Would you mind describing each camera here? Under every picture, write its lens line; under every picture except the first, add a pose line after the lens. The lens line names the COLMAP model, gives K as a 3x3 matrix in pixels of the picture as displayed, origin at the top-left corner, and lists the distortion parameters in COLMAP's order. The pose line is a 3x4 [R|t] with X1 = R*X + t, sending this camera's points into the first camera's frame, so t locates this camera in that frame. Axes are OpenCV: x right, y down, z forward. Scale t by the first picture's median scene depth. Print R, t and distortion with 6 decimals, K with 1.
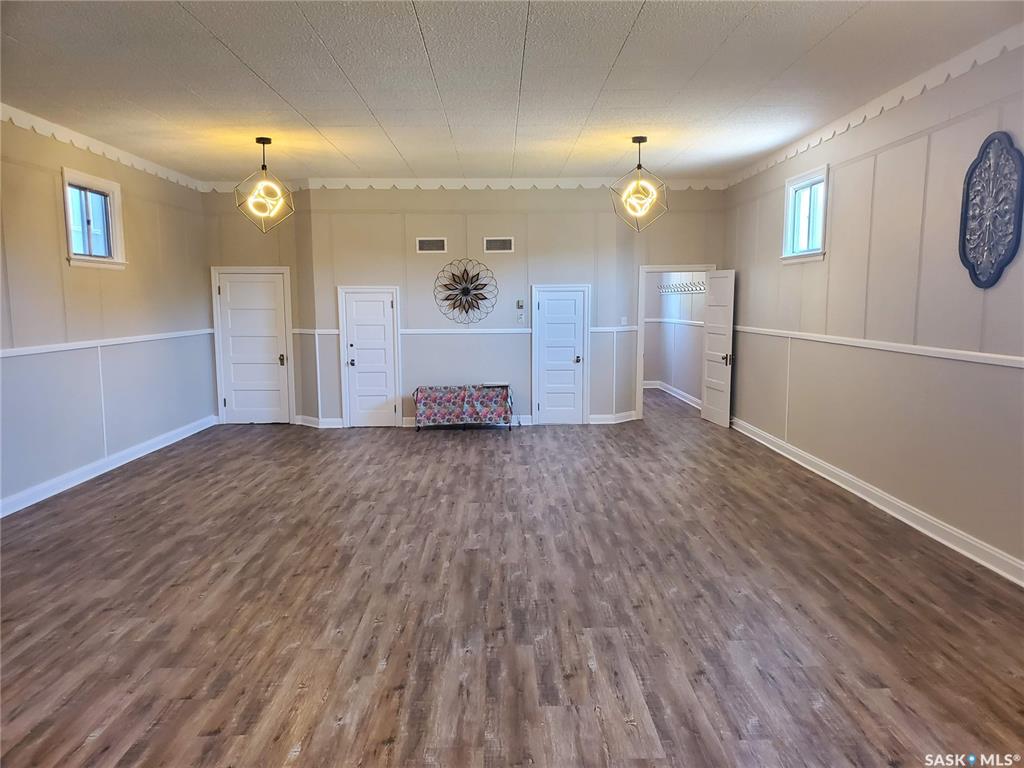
lens RADIAL K [[771.1, 0, 511.3], [0, 771.1, 414.9], [0, 0, 1]] dist [-0.035489, 0.000395]
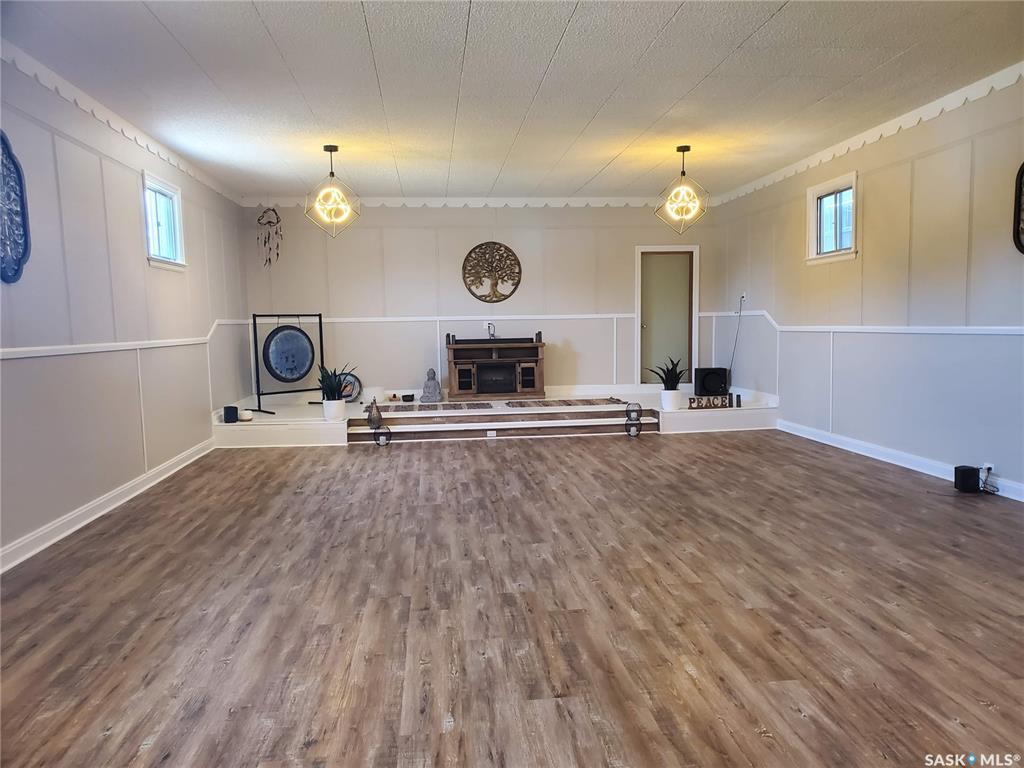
lens RADIAL K [[771.1, 0, 511.3], [0, 771.1, 414.9], [0, 0, 1]] dist [-0.035489, 0.000395]
pose [[-0.996002, 0.035828, -0.081835, 0.052622], [0.013460, 0.965781, 0.259008, -0.215868], [0.088314, 0.256871, -0.962402, 1.793711]]
